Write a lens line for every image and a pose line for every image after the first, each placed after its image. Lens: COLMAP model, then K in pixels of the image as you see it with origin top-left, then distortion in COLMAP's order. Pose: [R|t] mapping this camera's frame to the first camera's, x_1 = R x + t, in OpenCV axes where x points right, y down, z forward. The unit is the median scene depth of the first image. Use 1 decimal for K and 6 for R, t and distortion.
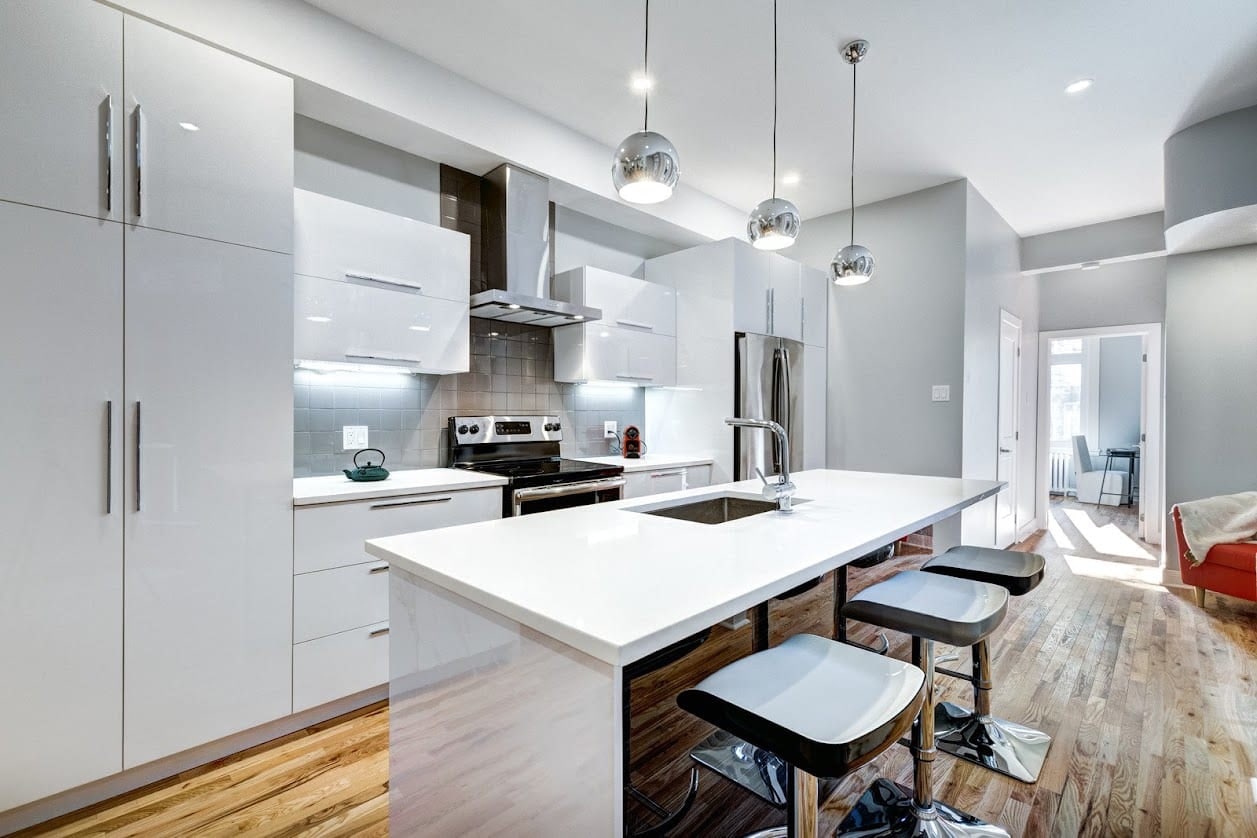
lens RADIAL K [[556.9, 0, 628.5], [0, 556.9, 419.0], [0, 0, 1]] dist [0.000187, 0.000005]
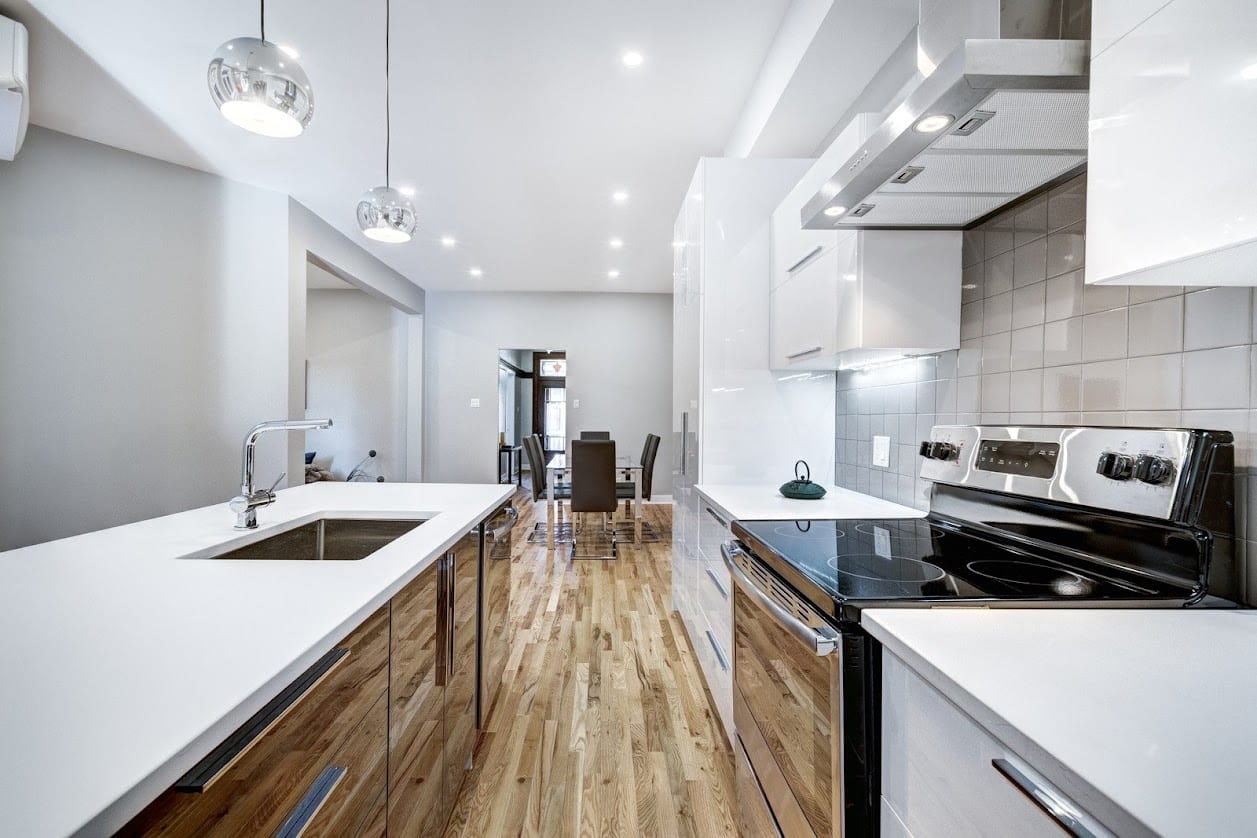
lens RADIAL K [[556.9, 0, 628.5], [0, 556.9, 419.0], [0, 0, 1]] dist [0.000187, 0.000005]
pose [[-0.687657, -0.005274, -0.726017, 0.314173], [-0.015015, 0.999863, 0.006958, -0.011203], [0.725881, 0.015685, -0.687642, 1.289259]]
